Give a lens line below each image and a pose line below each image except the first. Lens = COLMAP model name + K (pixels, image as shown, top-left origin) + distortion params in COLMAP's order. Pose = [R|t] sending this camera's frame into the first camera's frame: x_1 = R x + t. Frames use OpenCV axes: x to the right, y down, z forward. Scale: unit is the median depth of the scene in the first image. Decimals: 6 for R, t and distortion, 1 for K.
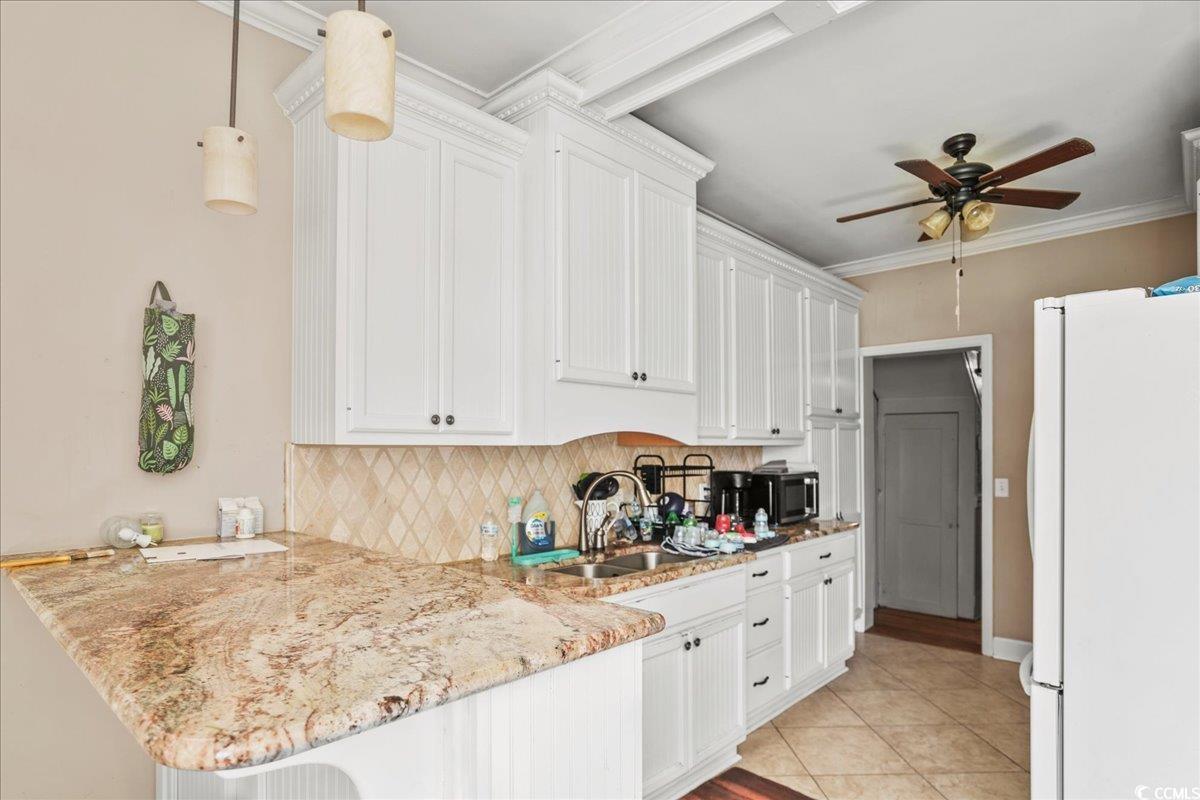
lens RADIAL K [[644.5, 0, 595.4], [0, 644.5, 458.0], [0, 0, 1]] dist [-0.003998, 0.002937]
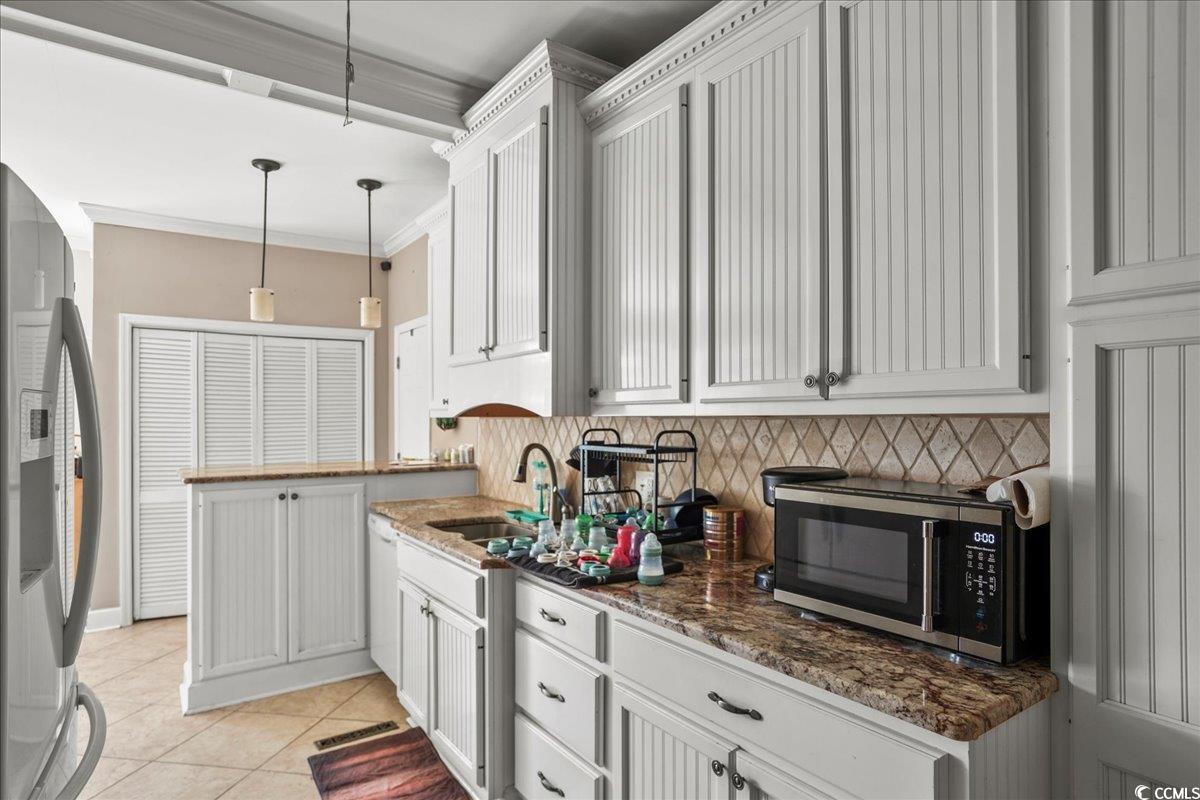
lens RADIAL K [[644.5, 0, 566.4], [0, 644.5, 412.8], [0, 0, 1]] dist [-0.003998, 0.002937]
pose [[-0.235149, -0.007802, -0.971928, 0.905066], [-0.010552, 0.999929, -0.005474, -0.020385], [0.971902, 0.008969, -0.235214, 1.211075]]
